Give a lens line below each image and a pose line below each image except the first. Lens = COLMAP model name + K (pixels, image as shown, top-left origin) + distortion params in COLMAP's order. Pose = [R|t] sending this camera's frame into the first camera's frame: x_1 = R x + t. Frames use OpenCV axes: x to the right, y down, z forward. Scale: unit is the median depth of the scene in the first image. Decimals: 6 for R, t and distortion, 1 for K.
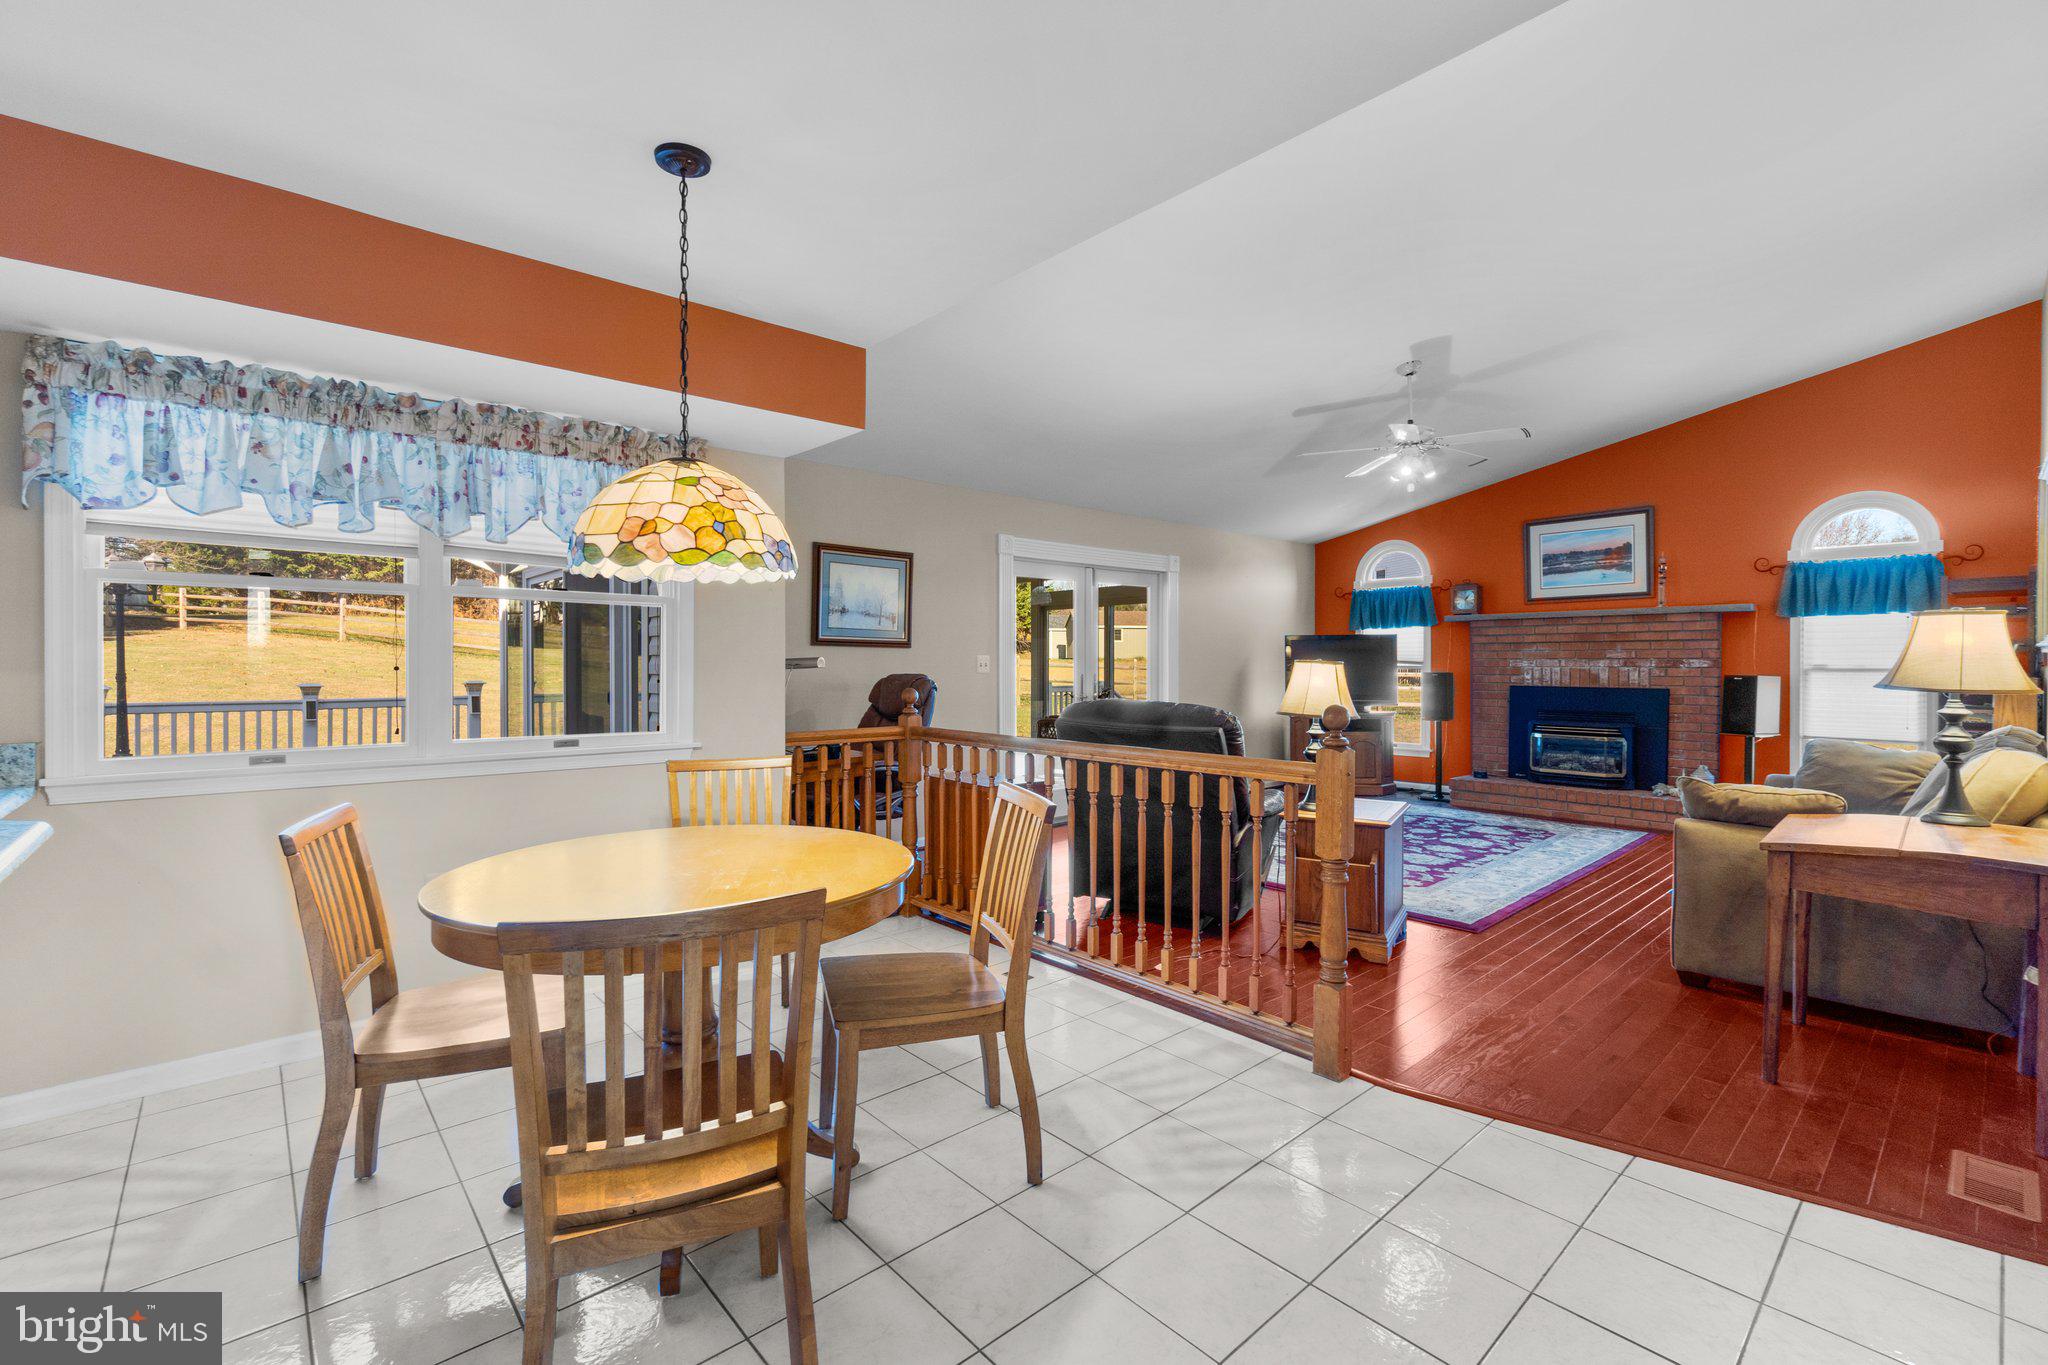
lens RADIAL K [[878.3, 0, 1015.5], [0, 878.3, 663.8], [0, 0, 1]] dist [-0.004524, -0.000203]
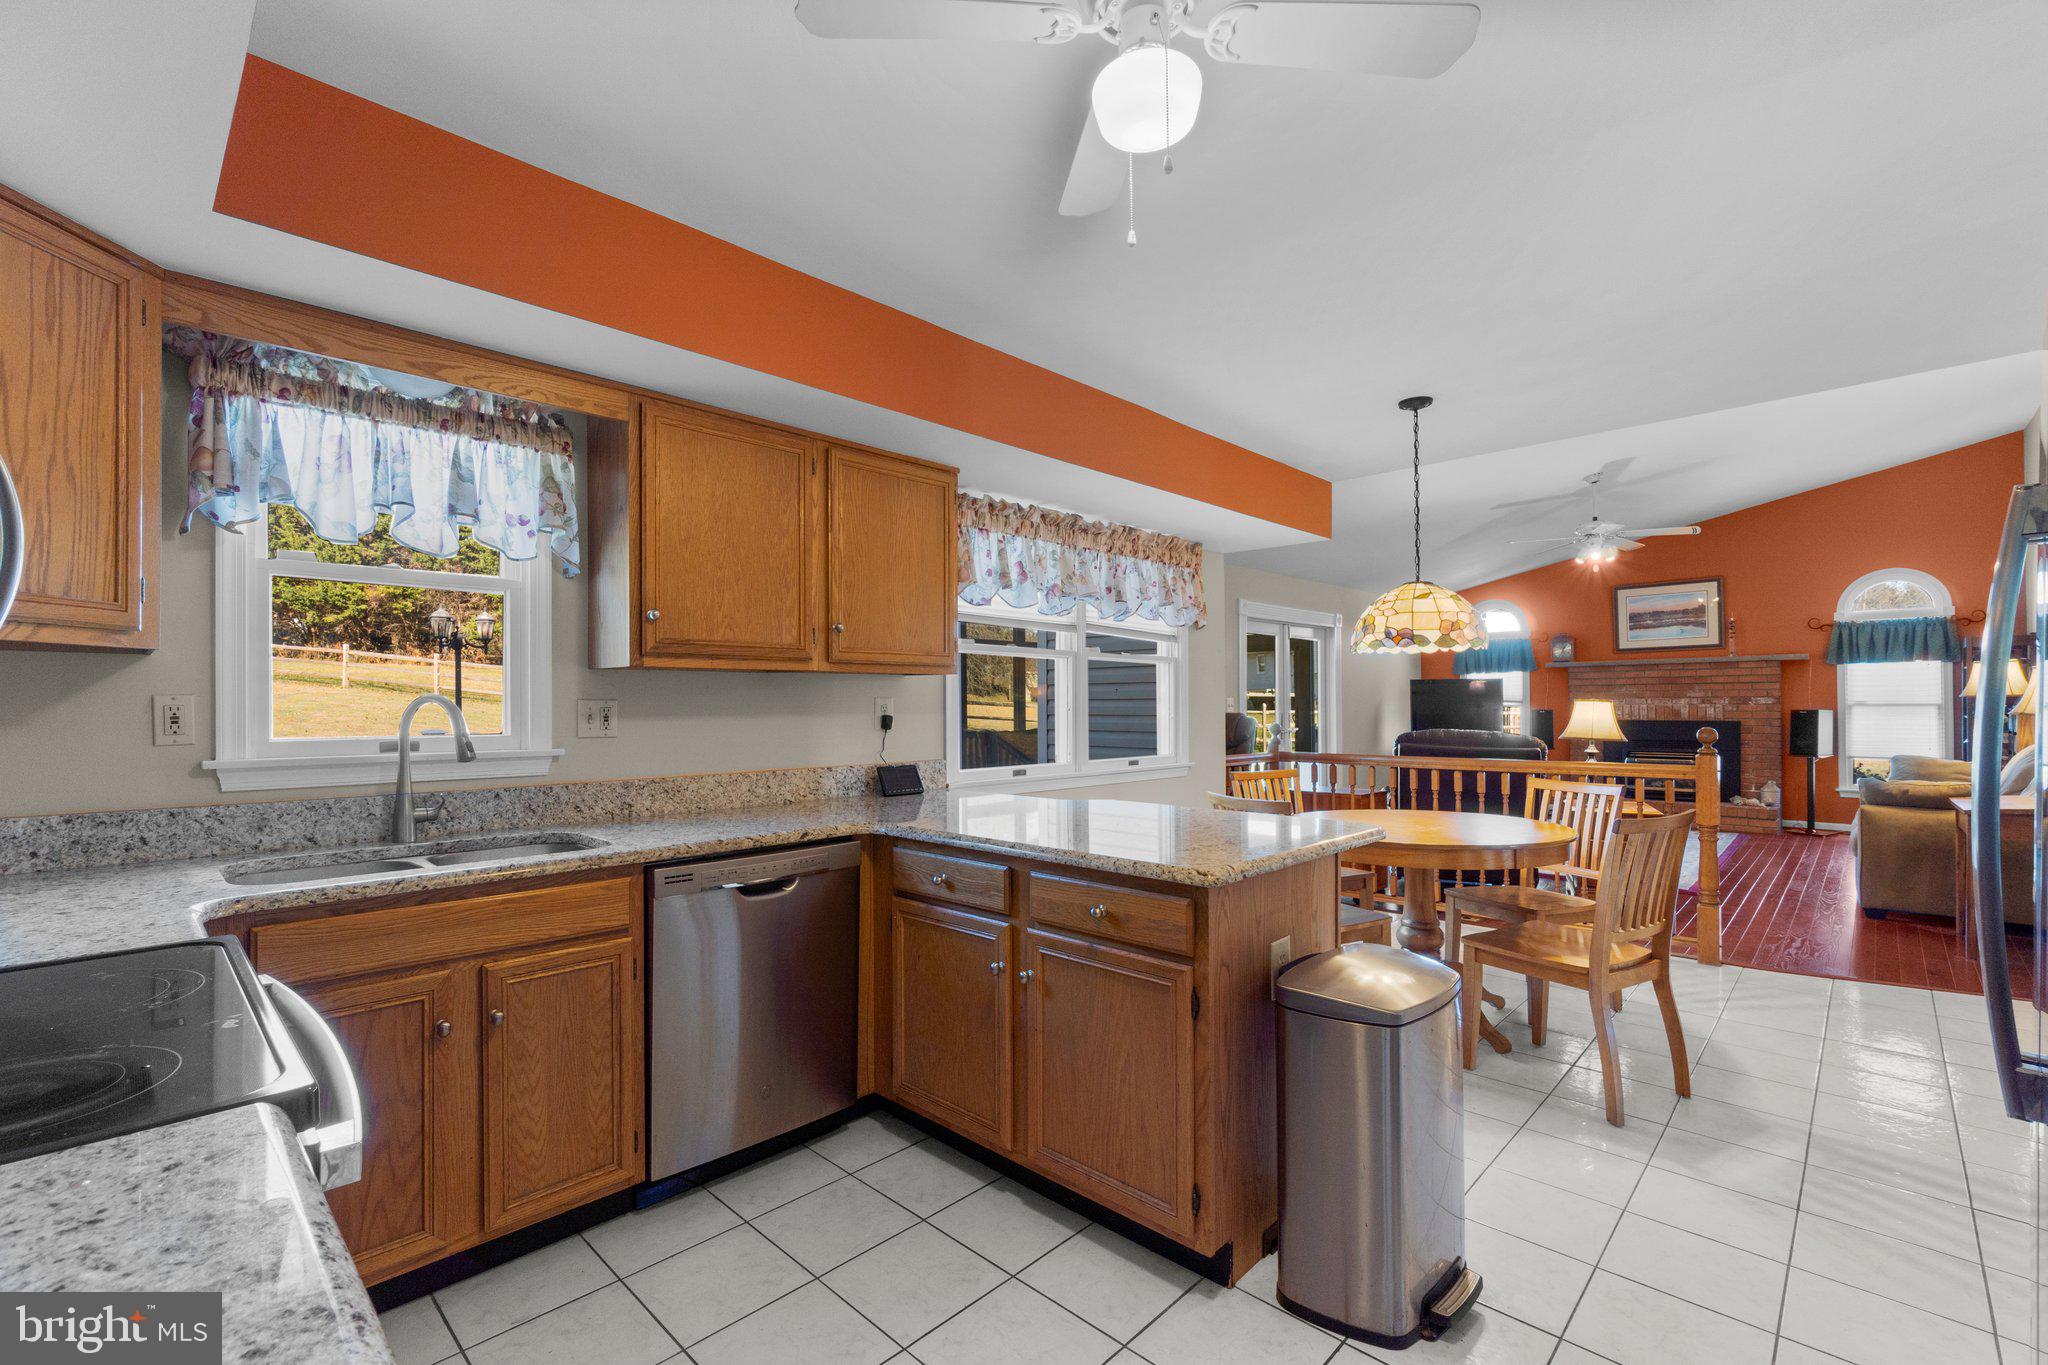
lens RADIAL K [[878.3, 0, 1024.4], [0, 878.3, 693.2], [0, 0, 1]] dist [-0.004524, -0.000203]
pose [[0.997237, -0.005803, 0.074061, -0.387623], [0.006870, 0.999876, -0.014161, -0.000645], [-0.073970, 0.014630, 0.997153, -0.187833]]
